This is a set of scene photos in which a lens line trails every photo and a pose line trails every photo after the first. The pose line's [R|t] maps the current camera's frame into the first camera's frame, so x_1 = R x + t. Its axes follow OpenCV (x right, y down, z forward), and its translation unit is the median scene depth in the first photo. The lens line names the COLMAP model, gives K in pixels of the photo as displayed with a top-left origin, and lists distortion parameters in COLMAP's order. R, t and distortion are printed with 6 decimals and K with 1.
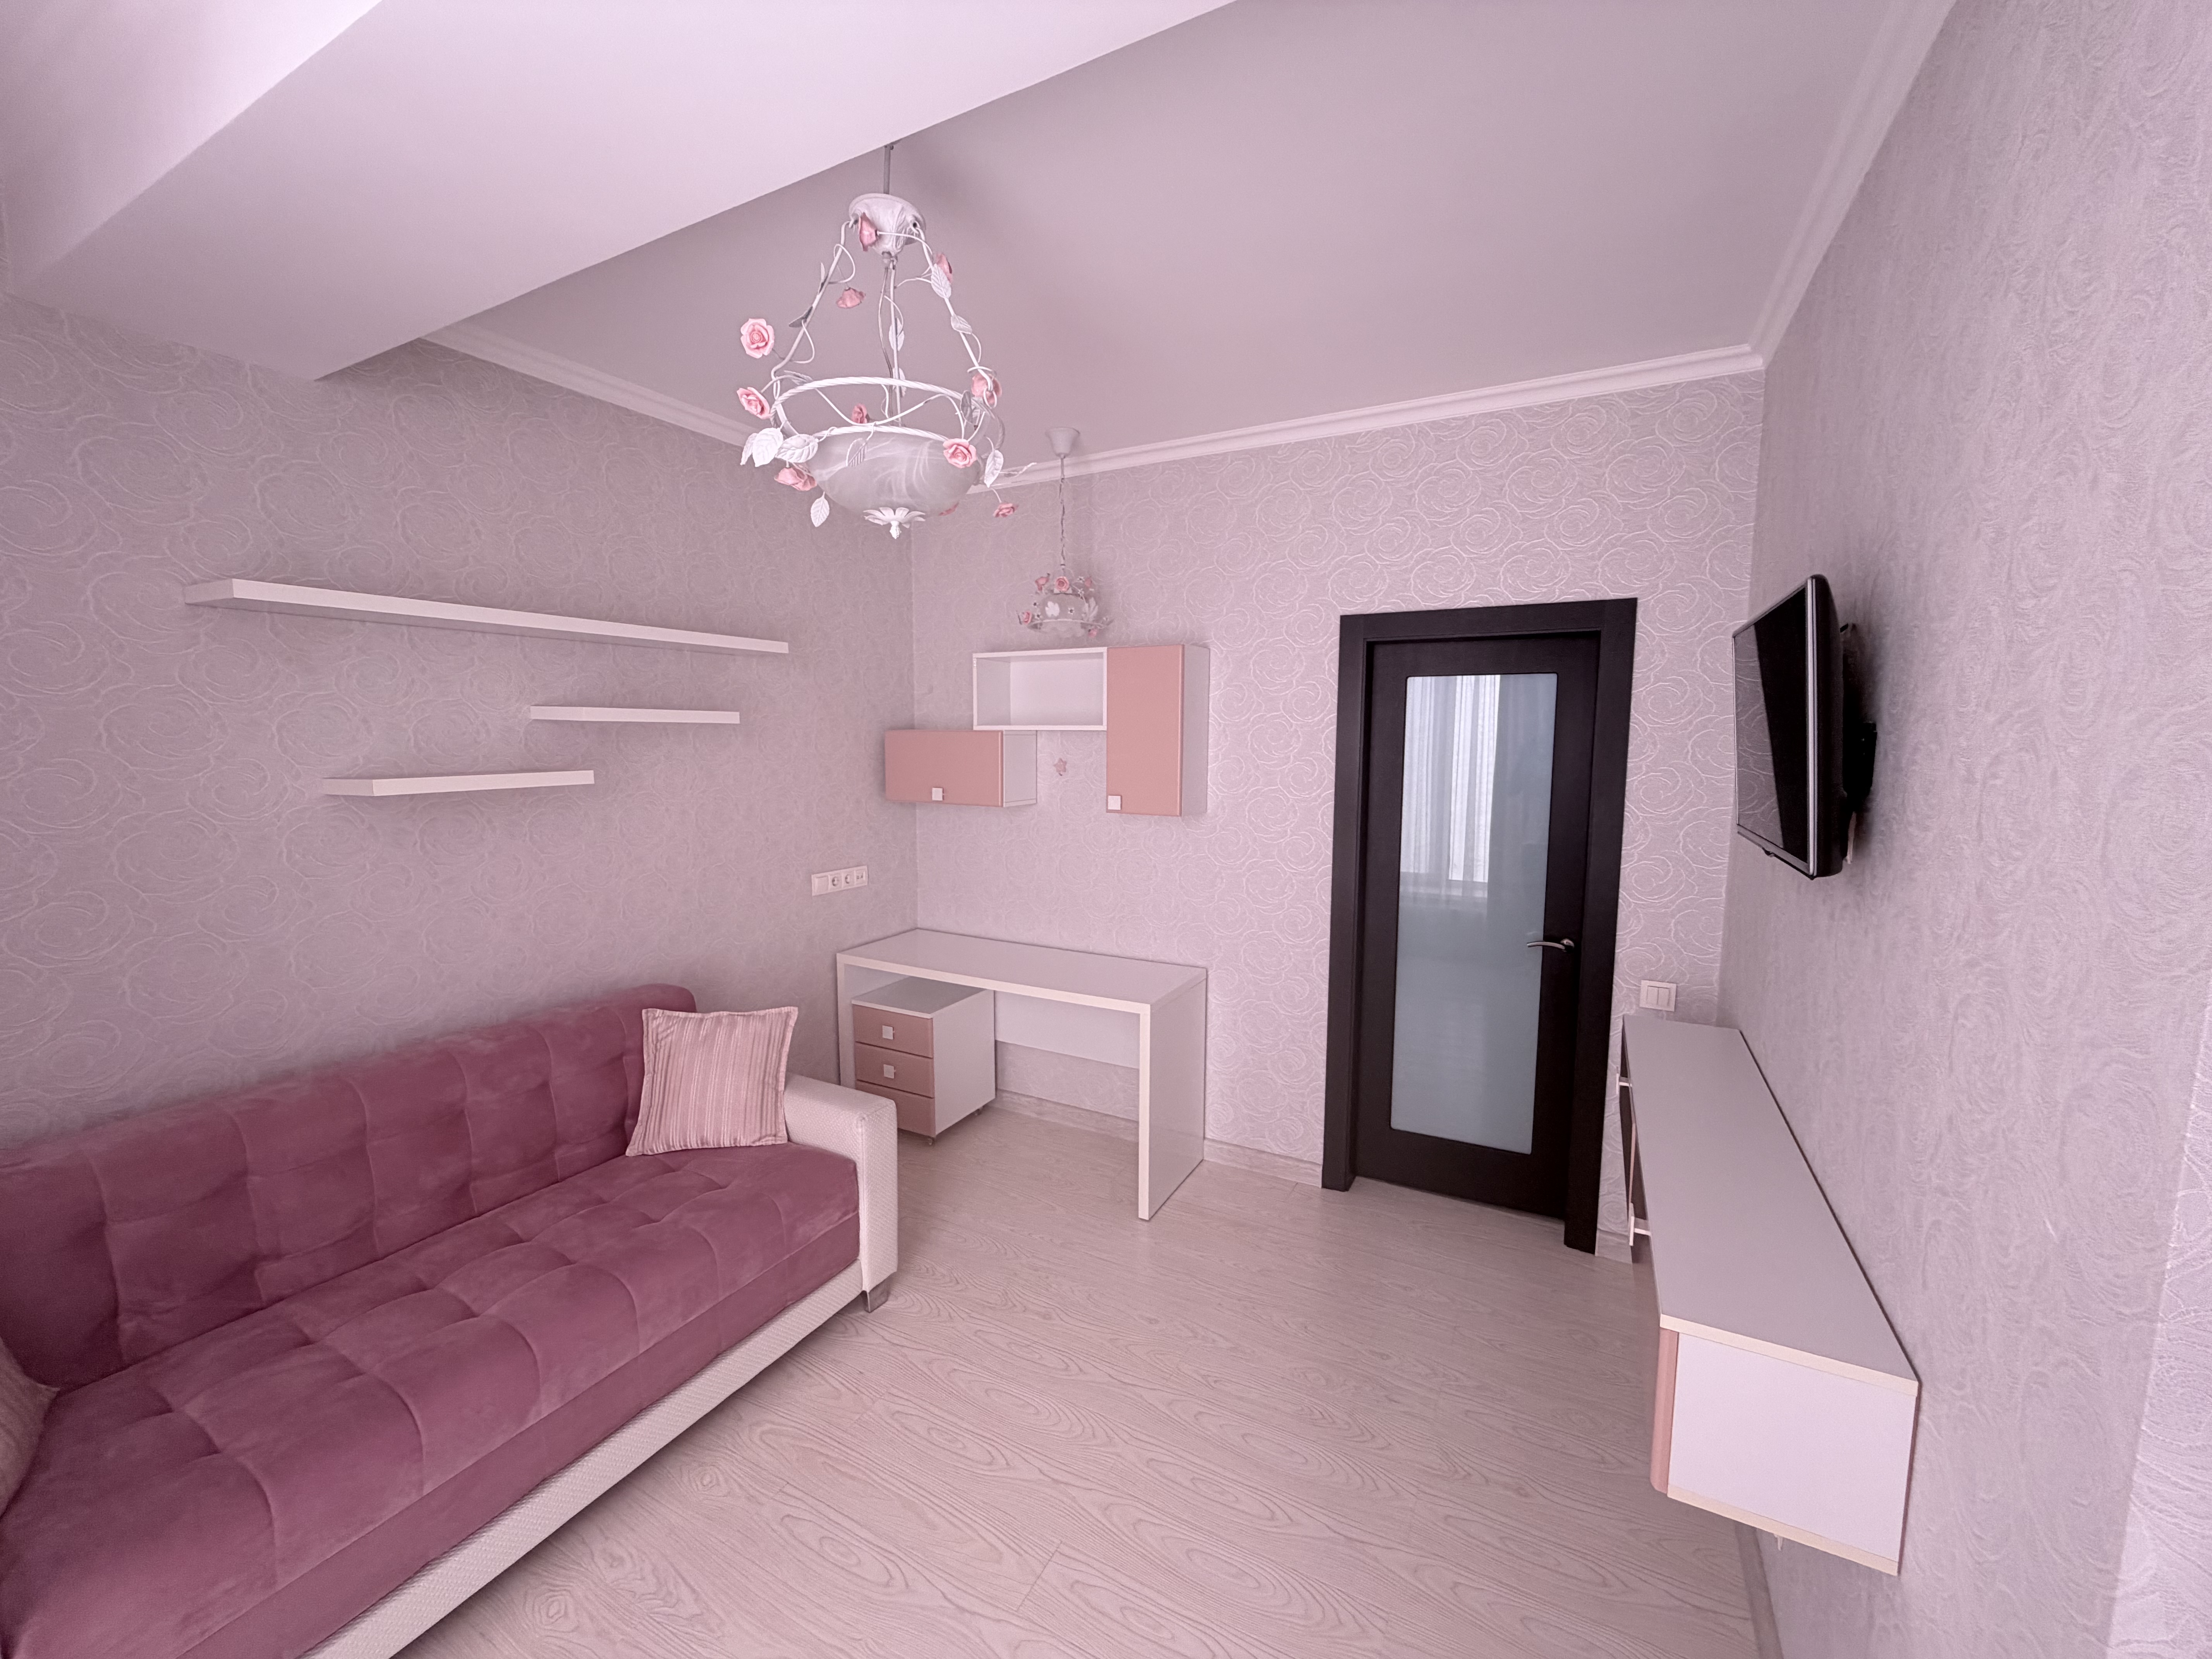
lens RADIAL K [[881.4, 0, 1099.8], [0, 881.4, 833.7], [0, 0, 1]] dist [0.003577, 0.000373]
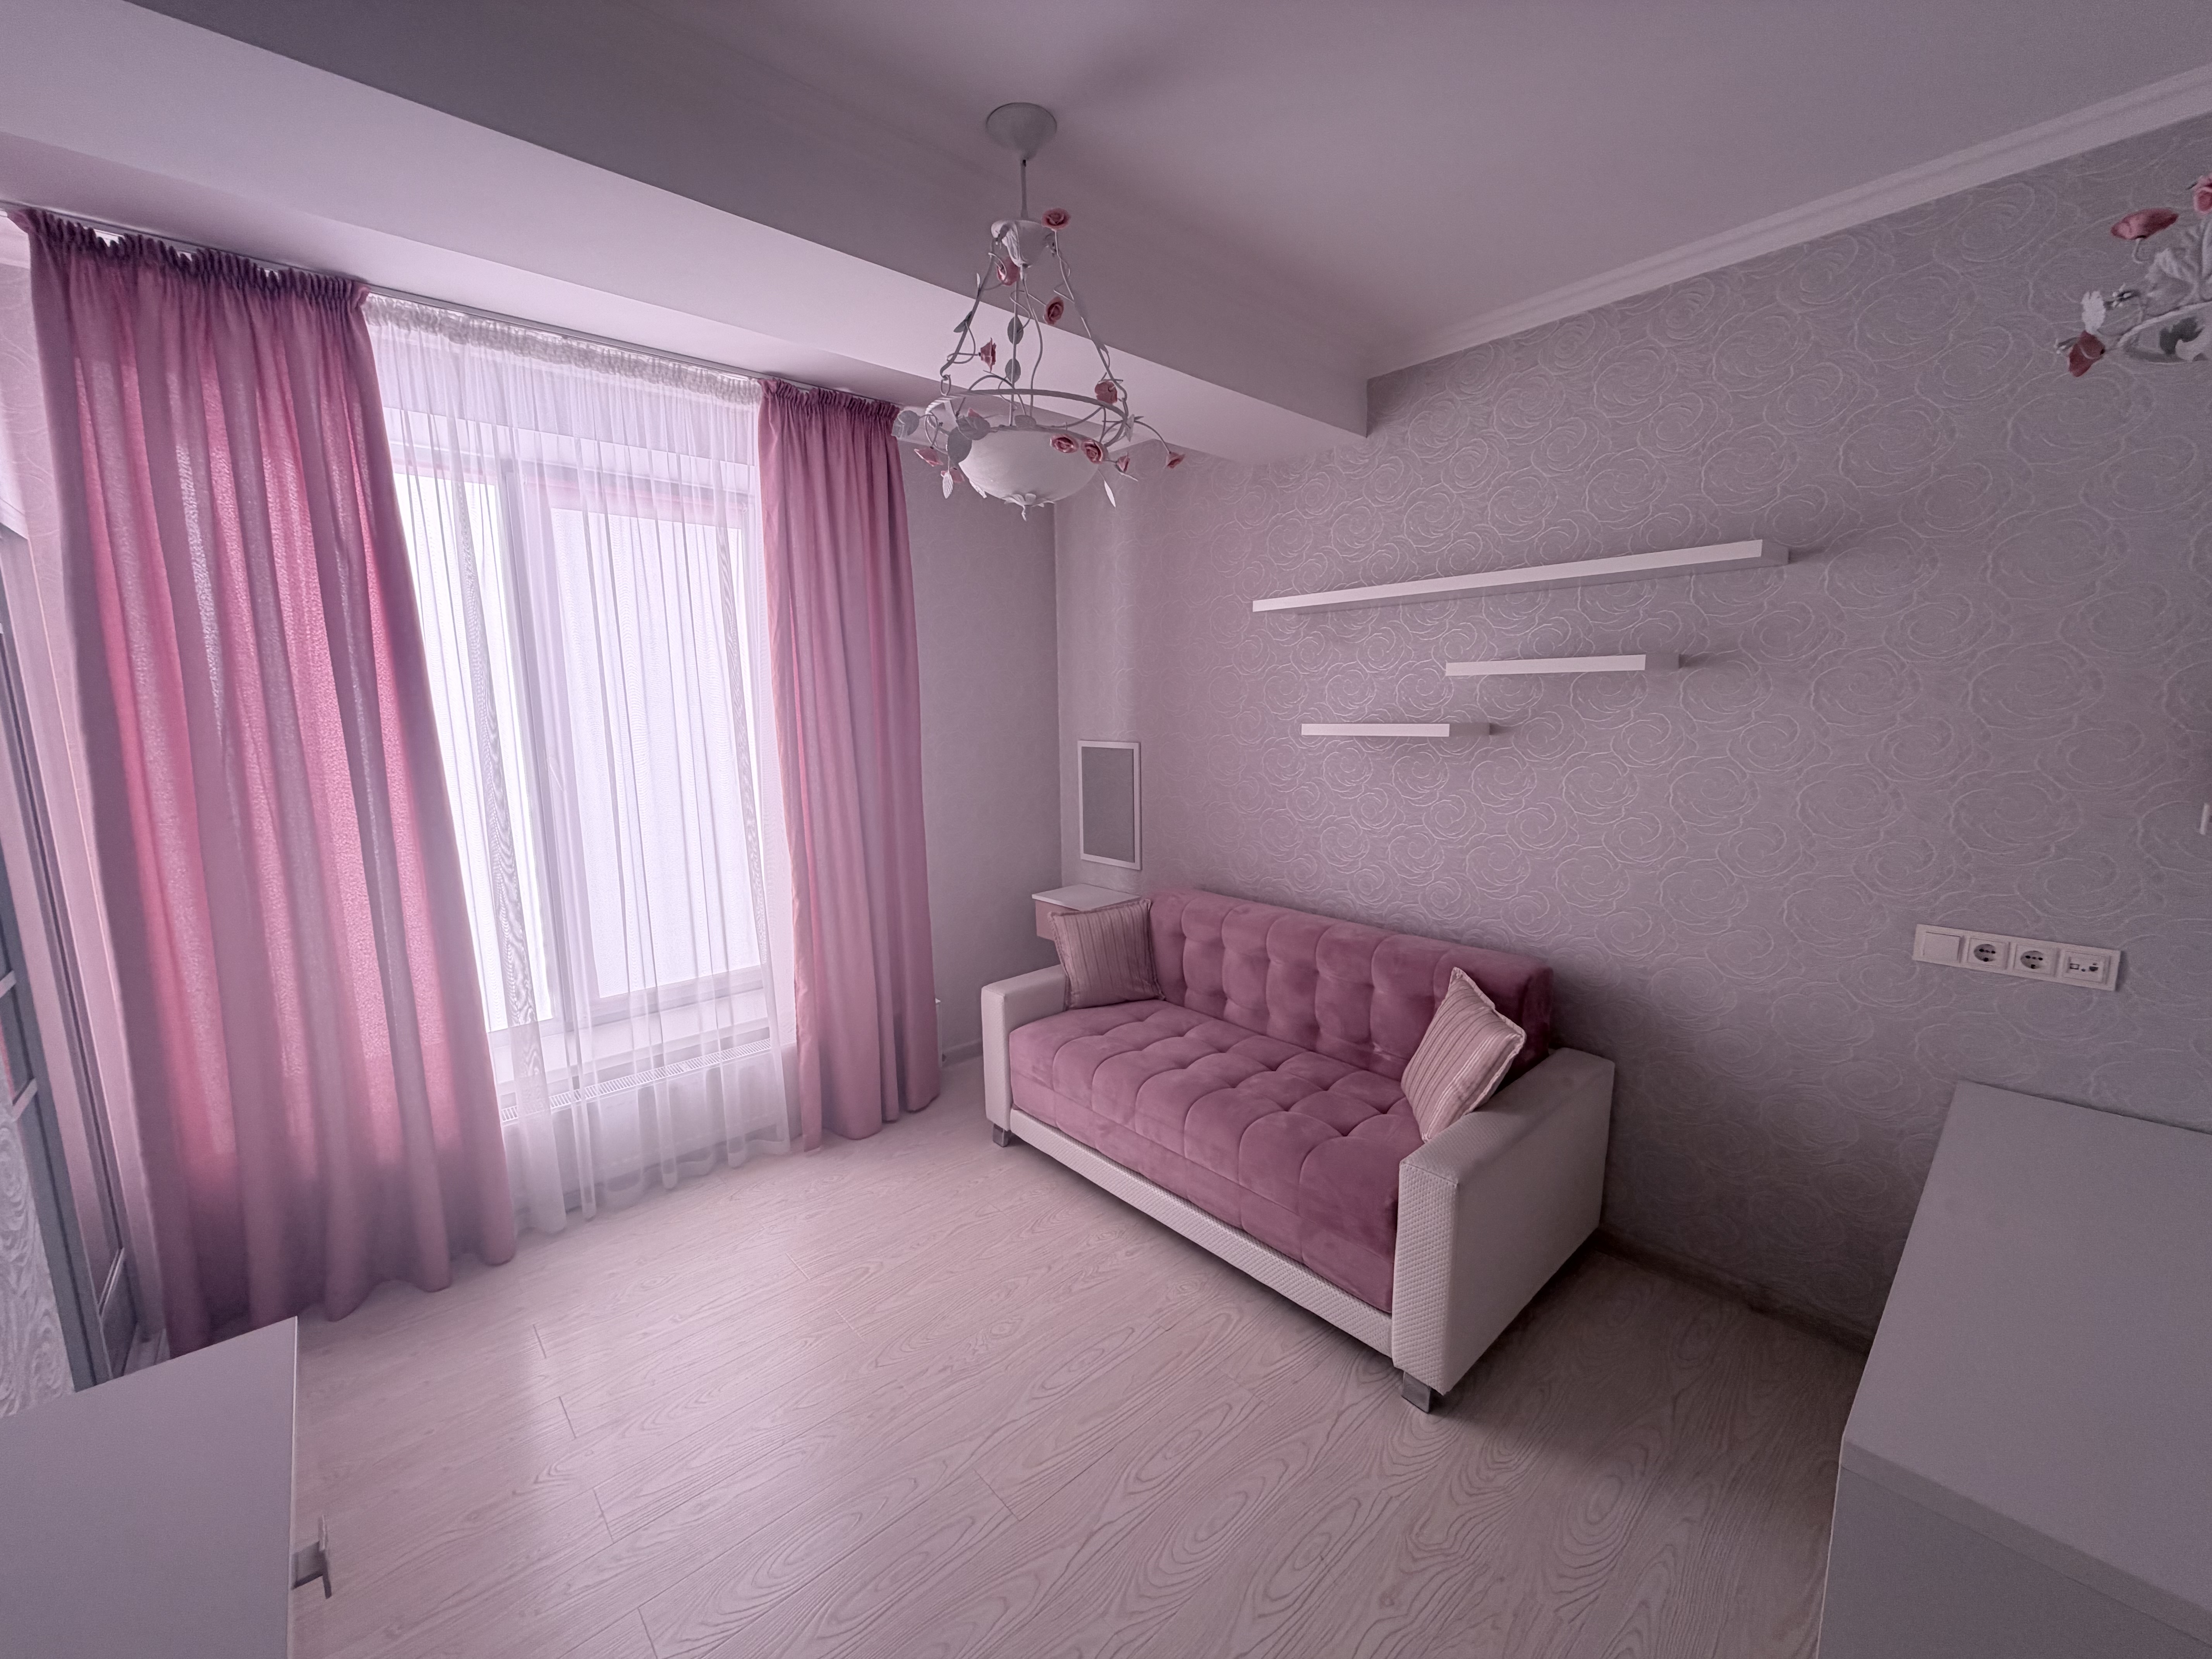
lens RADIAL K [[881.4, 0, 1099.8], [0, 881.4, 833.7], [0, 0, 1]] dist [0.003577, 0.000373]
pose [[-0.336702, 0.141709, -0.930887, 0.593401], [-0.090680, 0.979136, 0.181853, -0.105021], [0.937235, 0.145643, -0.316827, 1.042660]]
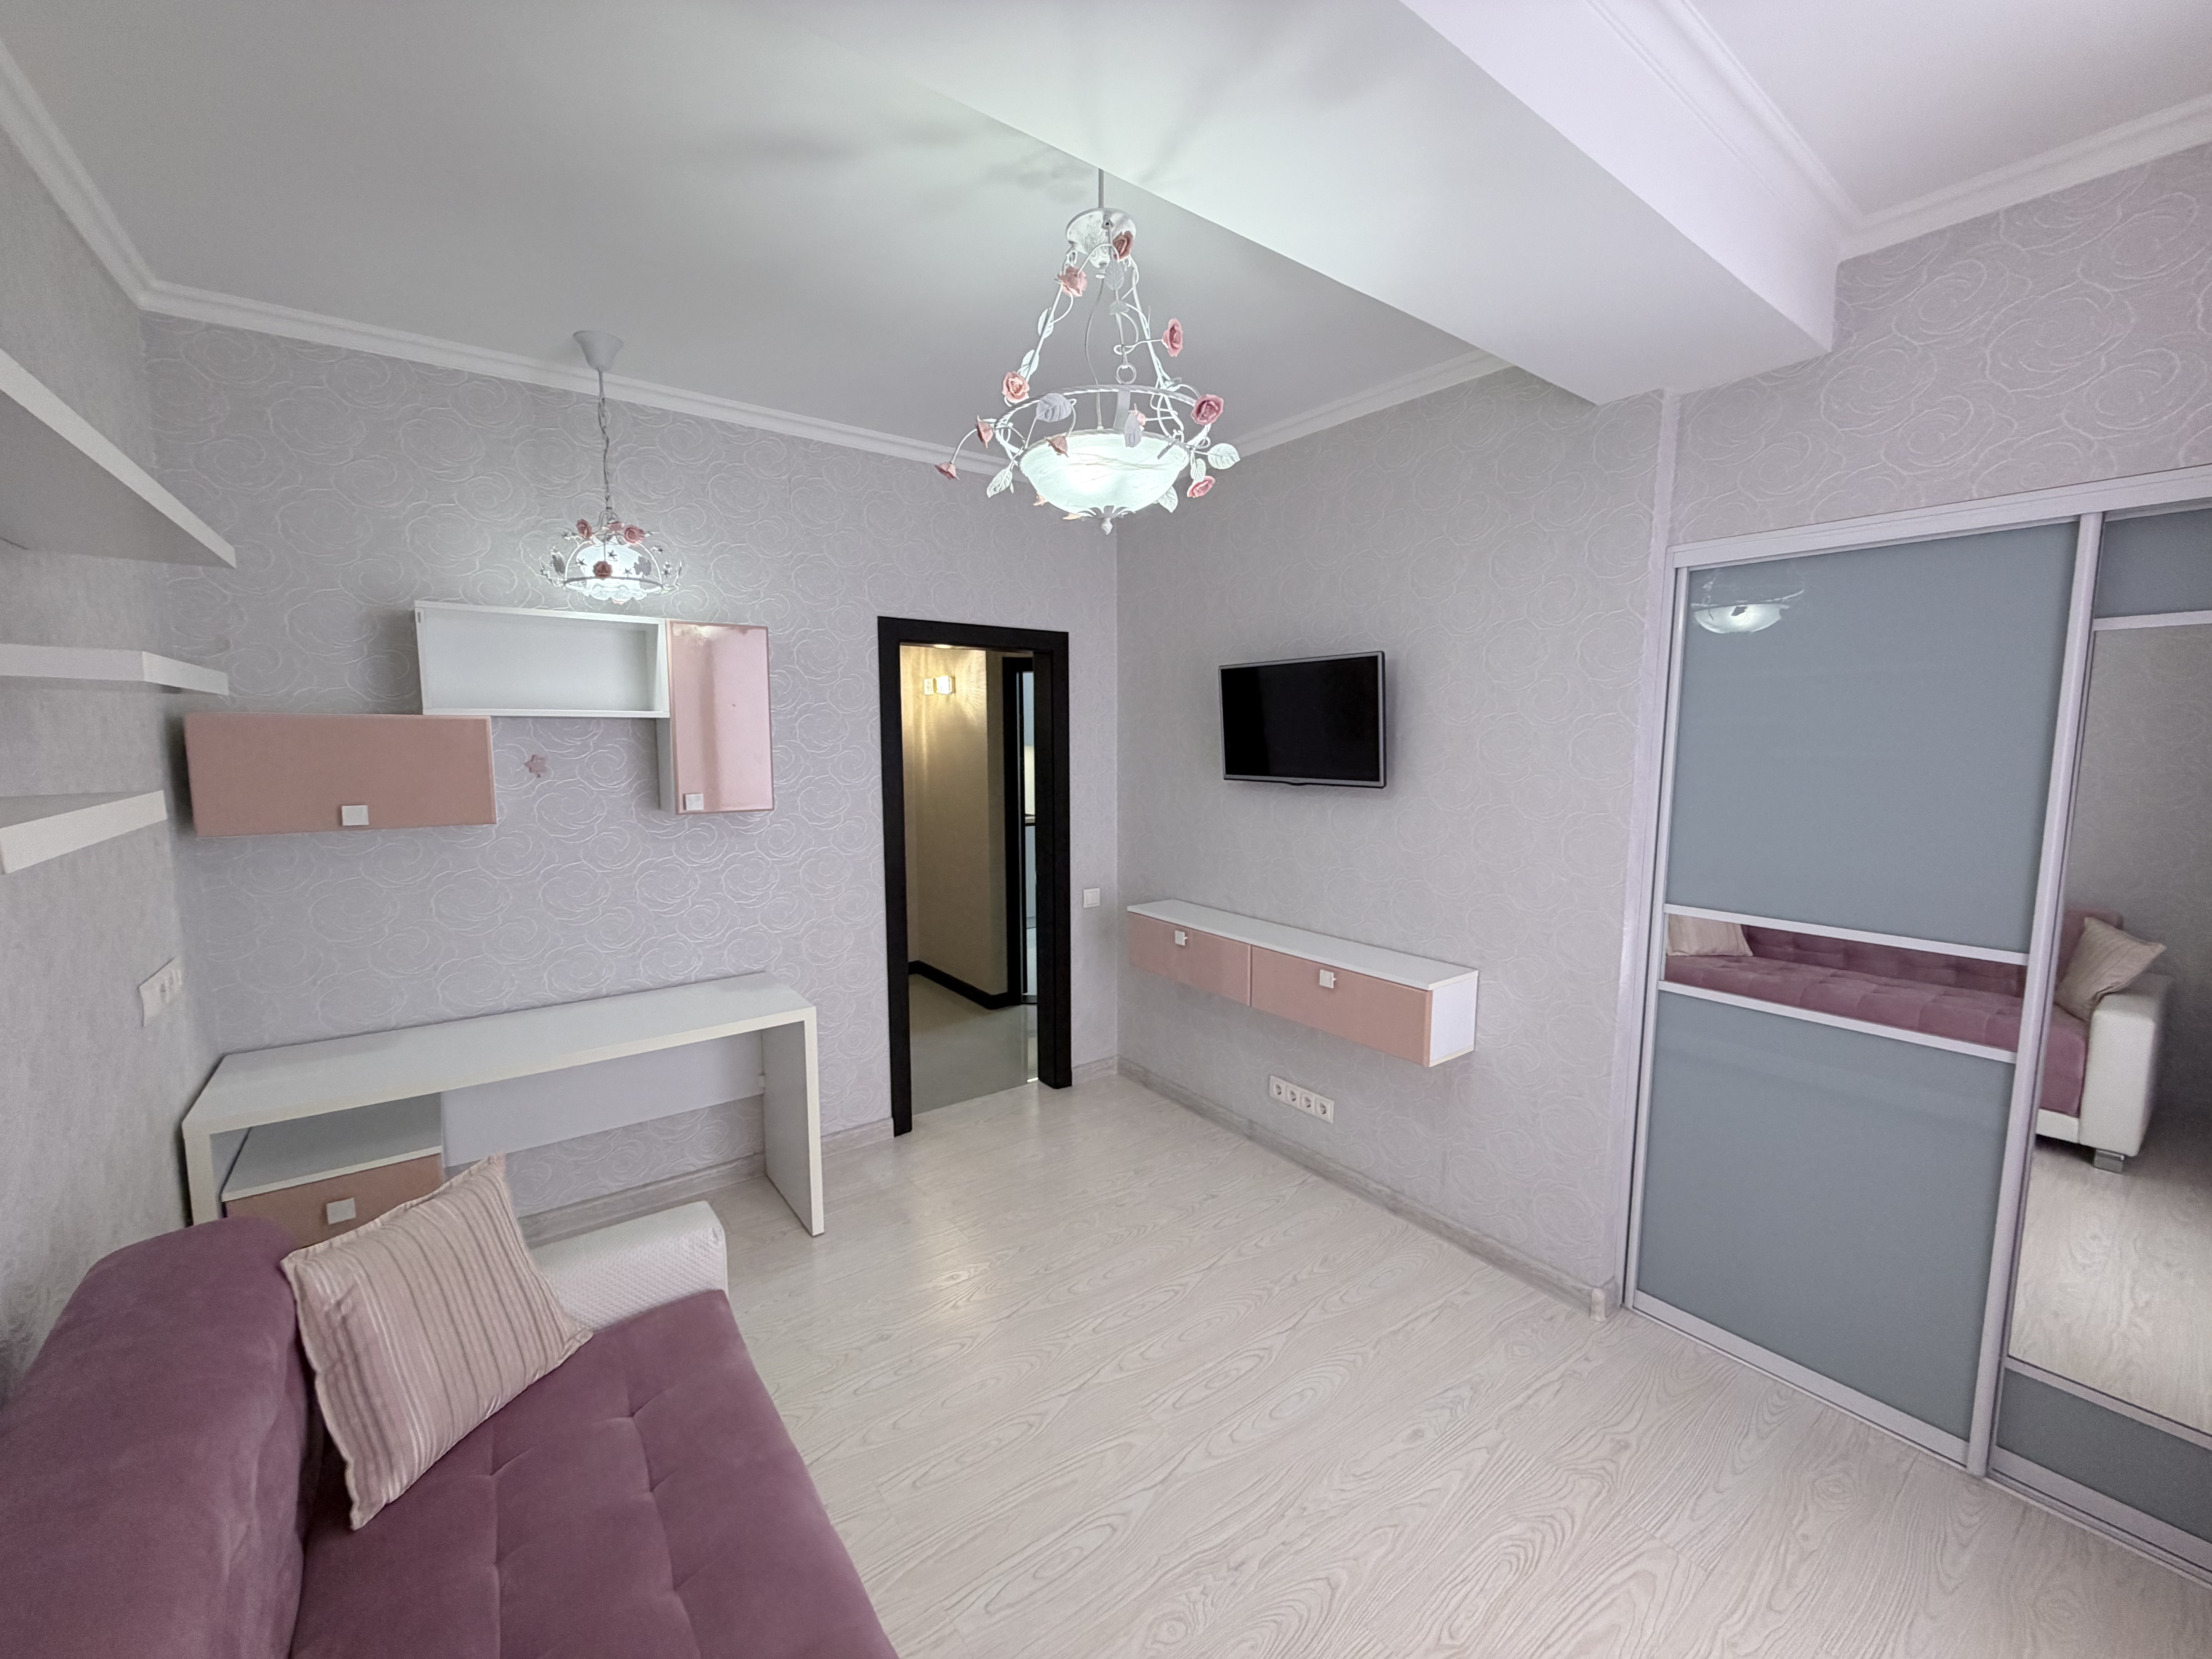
lens RADIAL K [[879.8, 0, 1101.1], [0, 879.8, 833.9], [0, 0, 1]] dist [0.000844, 0.000036]
pose [[0.423294, -0.105722, 0.899803, -0.847344], [0.101601, 0.992443, 0.068810, -0.032534], [-0.900277, 0.062294, 0.430837, 0.395792]]
